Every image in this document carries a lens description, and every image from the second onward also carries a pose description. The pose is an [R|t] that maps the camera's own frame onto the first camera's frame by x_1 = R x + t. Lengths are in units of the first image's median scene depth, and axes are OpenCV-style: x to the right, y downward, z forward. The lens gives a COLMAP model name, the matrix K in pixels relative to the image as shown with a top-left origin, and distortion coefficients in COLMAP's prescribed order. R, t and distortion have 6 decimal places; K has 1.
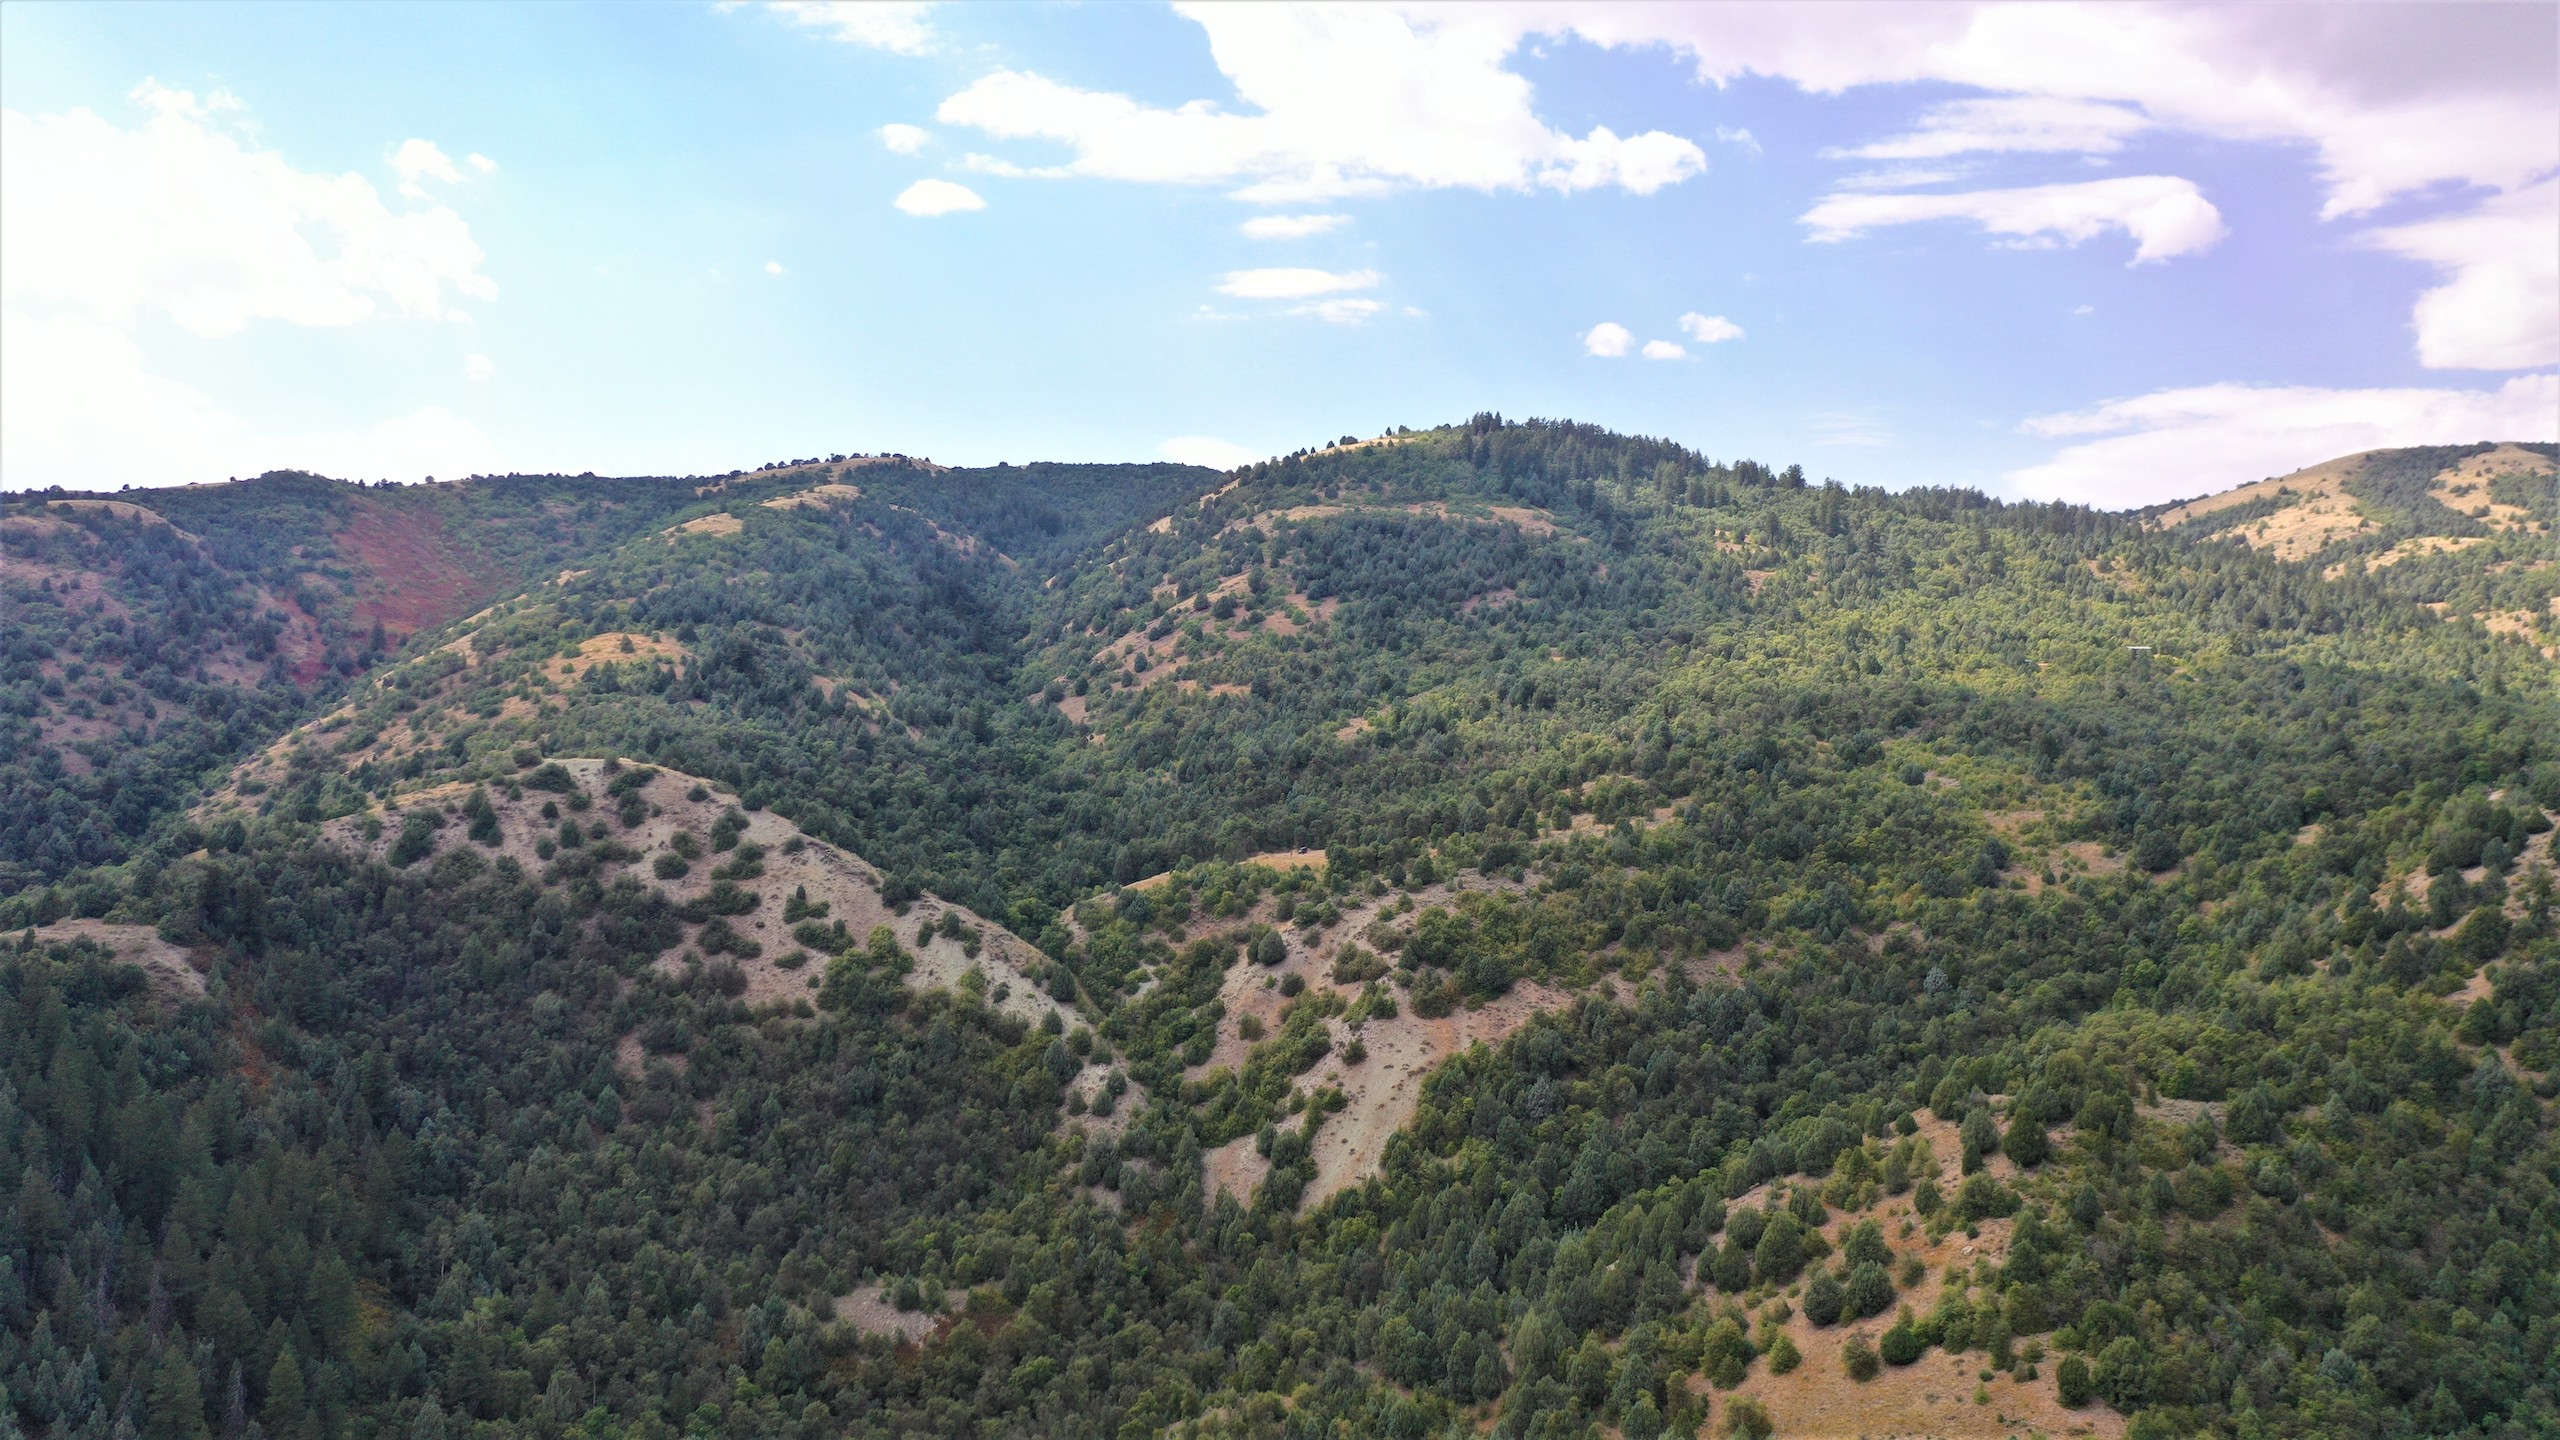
lens RADIAL K [[2048.8, 0, 1279.2], [0, 2048.8, 716.7], [0, 0, 1]] dist [0.029991, 0.008530]
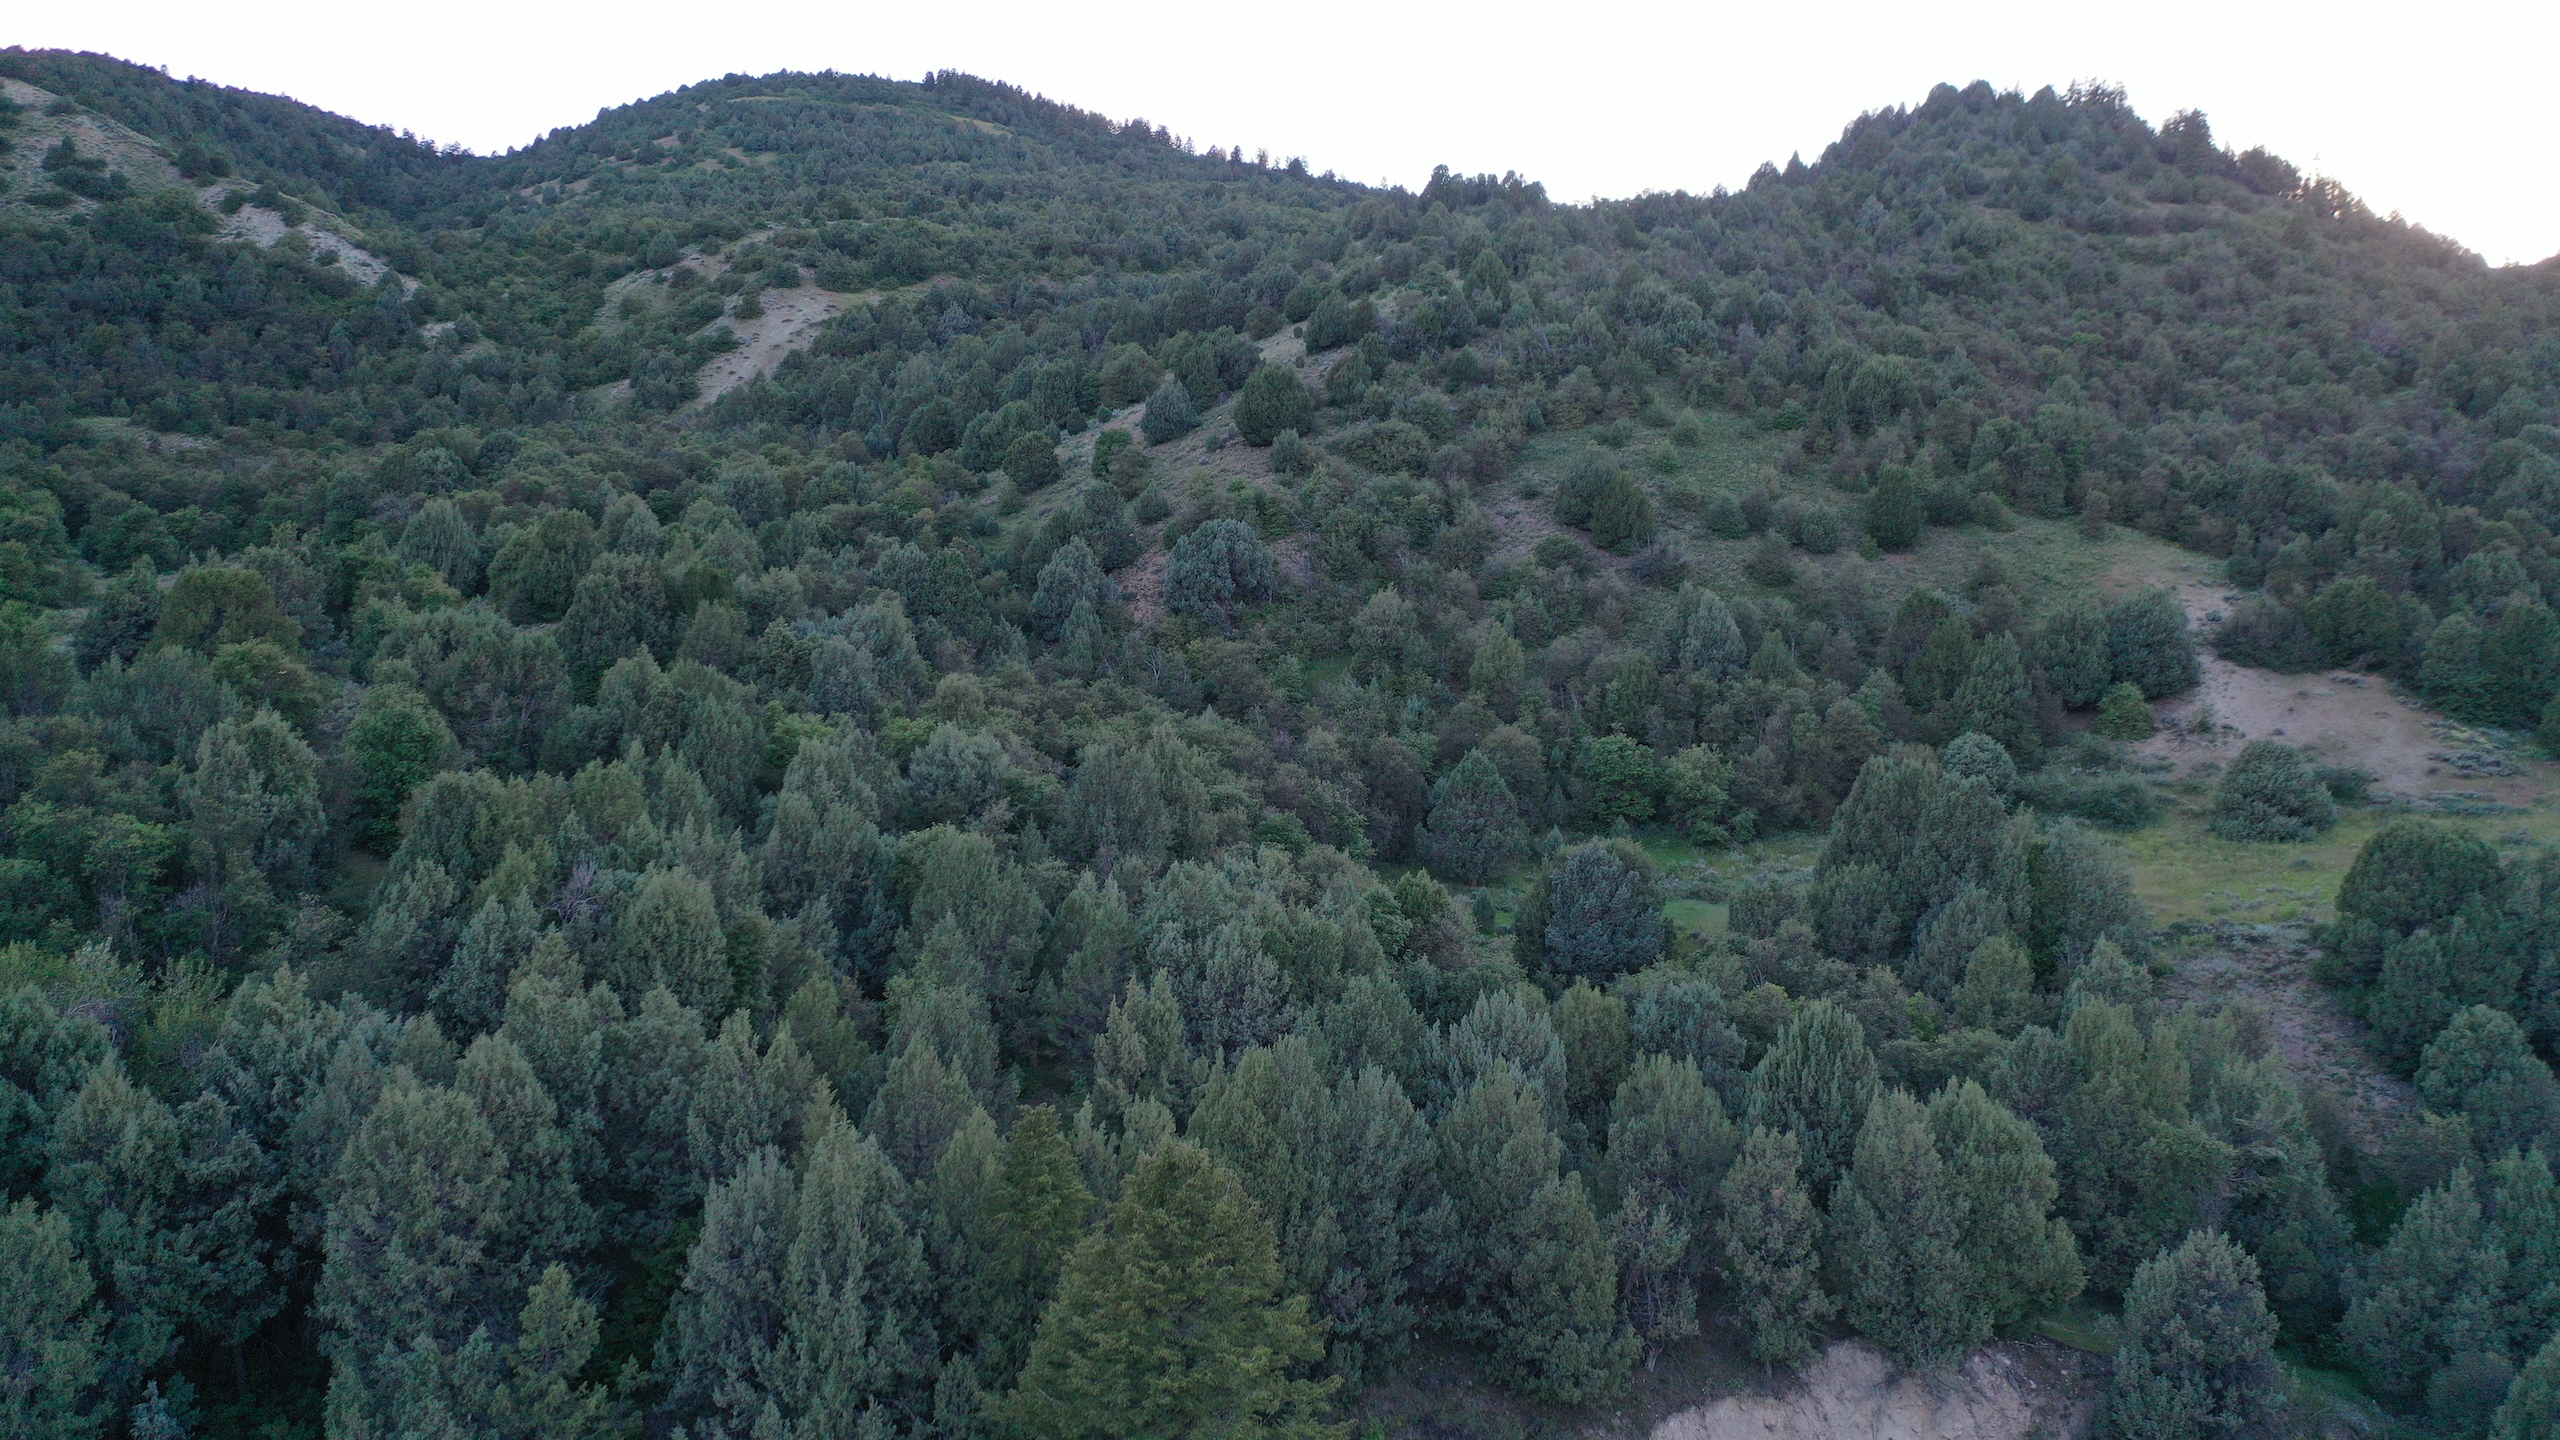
lens RADIAL K [[2048.8, 0, 1279.2], [0, 2048.8, 716.7], [0, 0, 1]] dist [0.029991, 0.008530]
pose [[0.970598, 0.006669, 0.240613, 0.043961], [-0.006744, 0.999977, -0.000512, 0.320886], [-0.240611, -0.001126, 0.970621, 0.063813]]
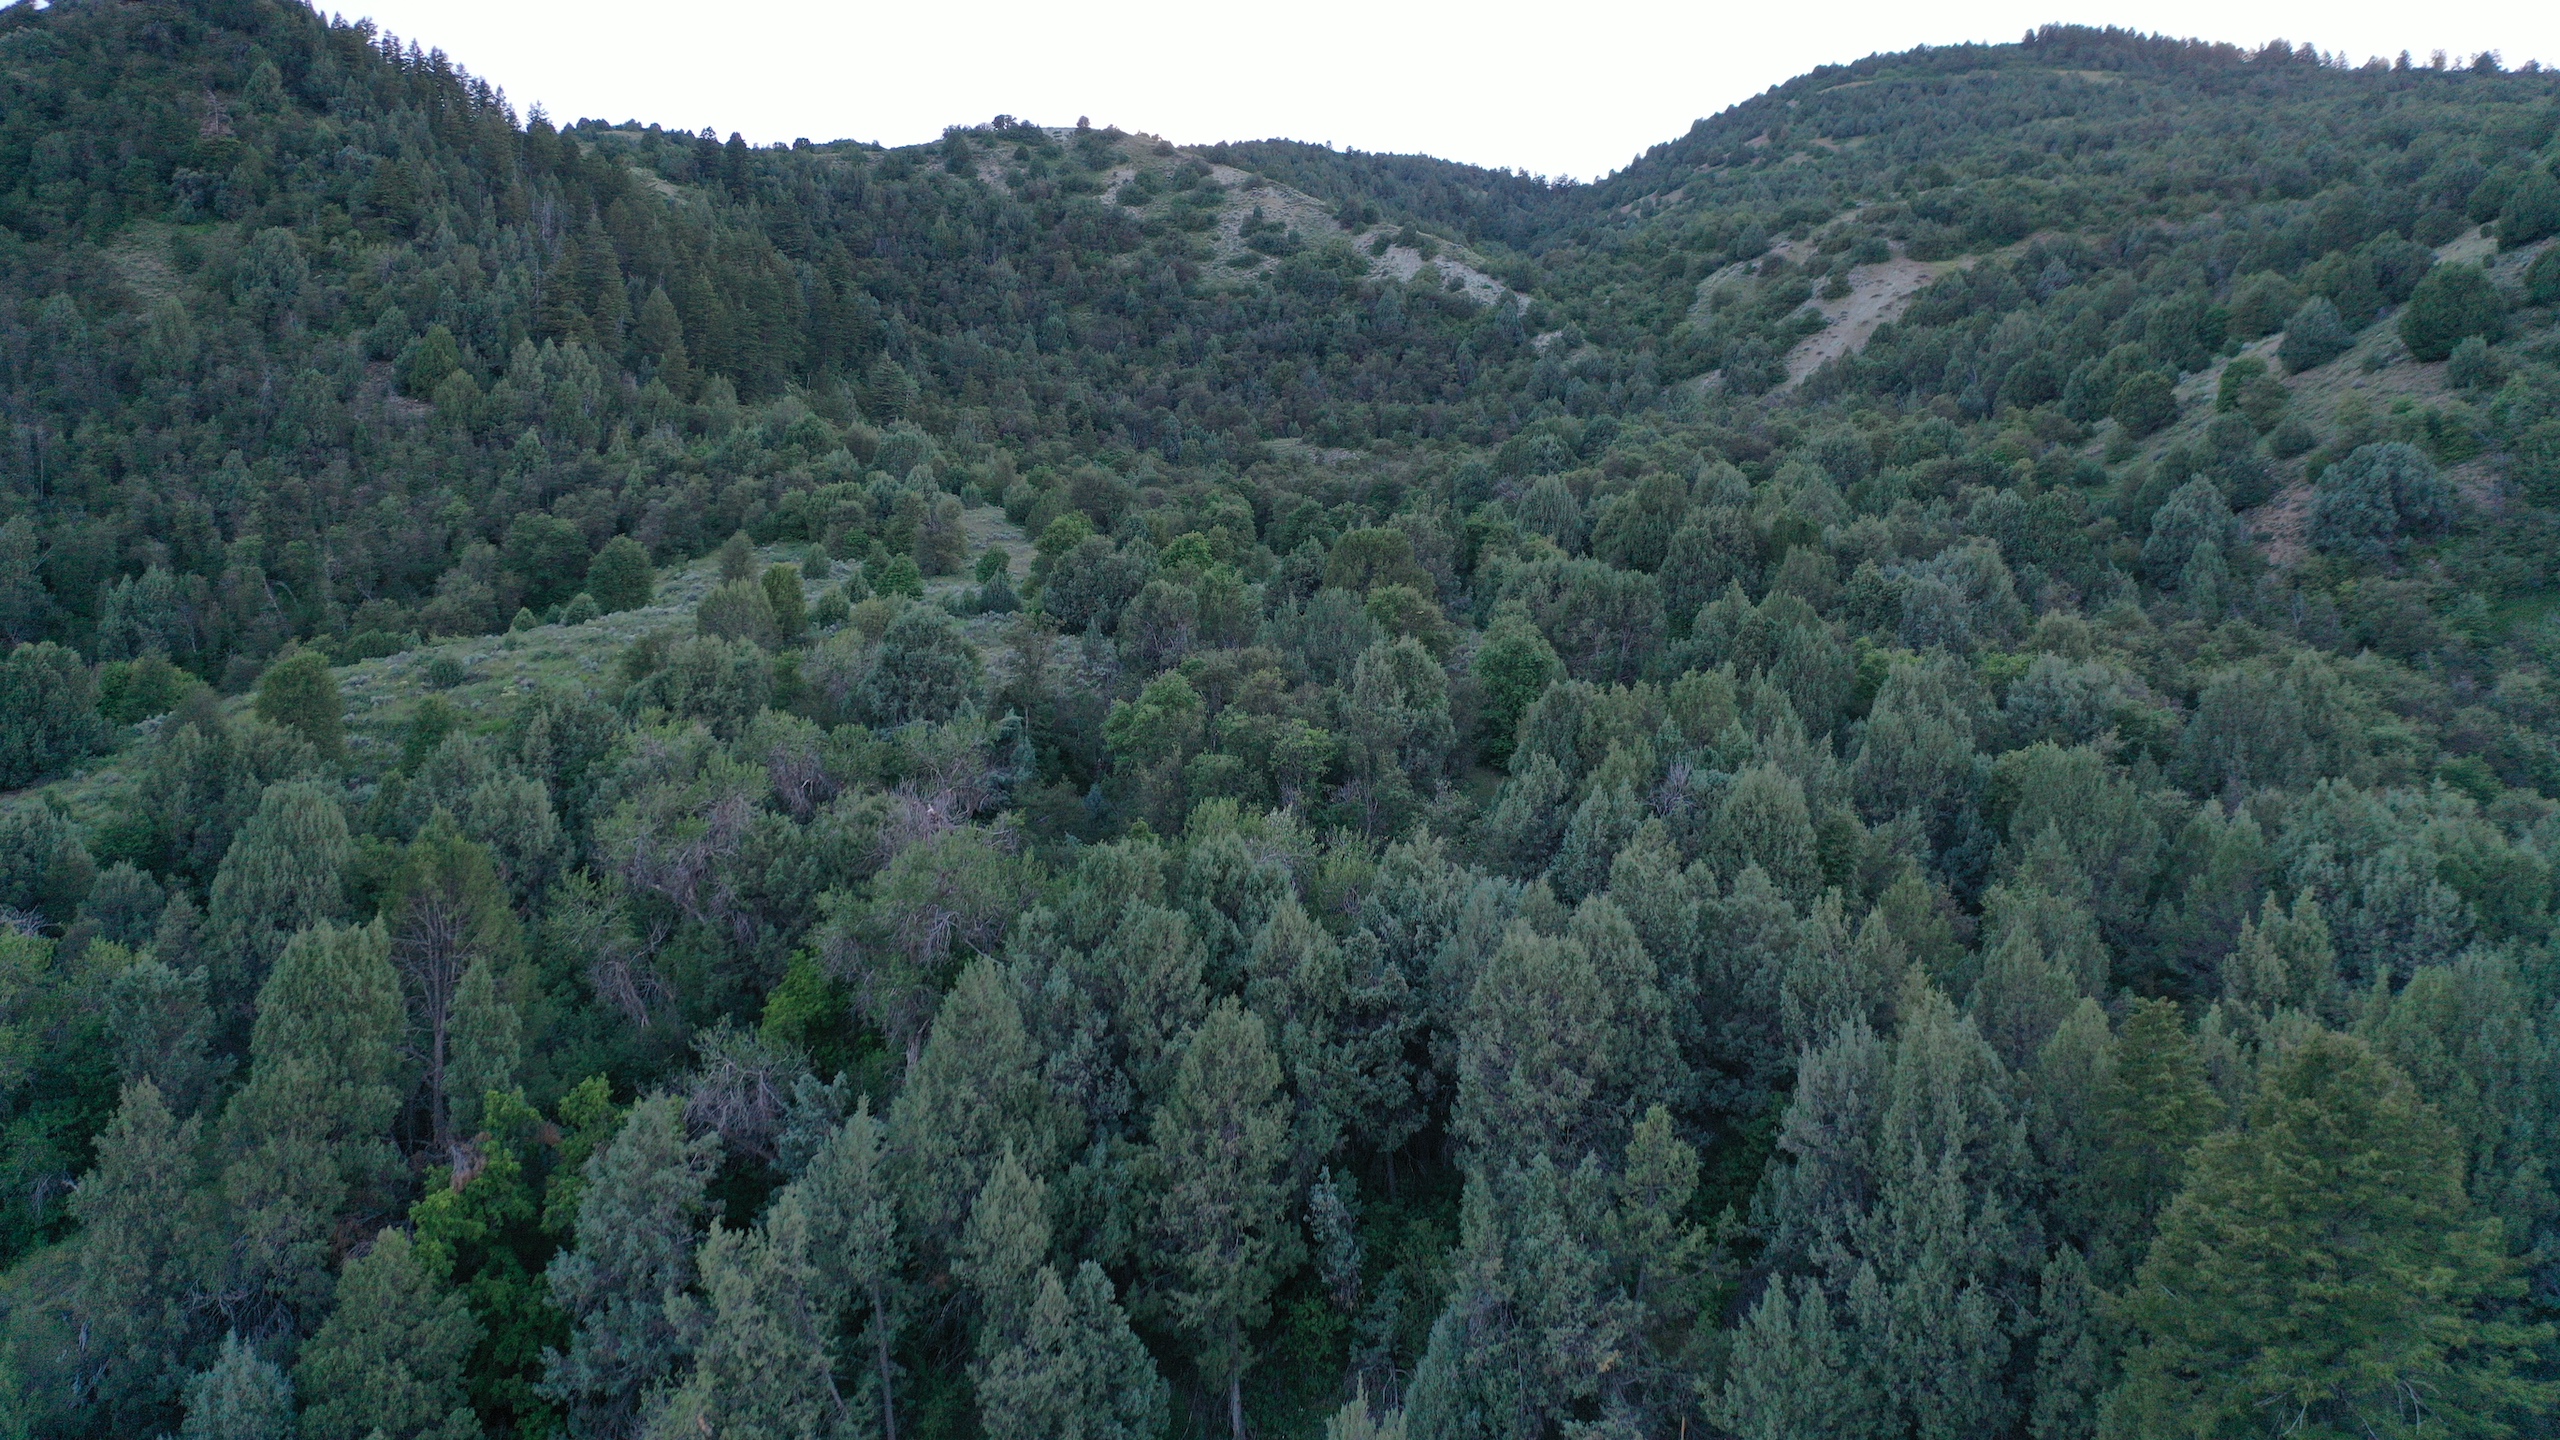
lens RADIAL K [[2048.8, 0, 1279.2], [0, 2048.8, 716.7], [0, 0, 1]] dist [0.029991, 0.008530]
pose [[0.962576, 0.005295, -0.270961, 0.043746], [-0.004937, 0.999986, 0.002003, 0.329300], [0.270968, -0.000590, 0.962588, 0.063589]]
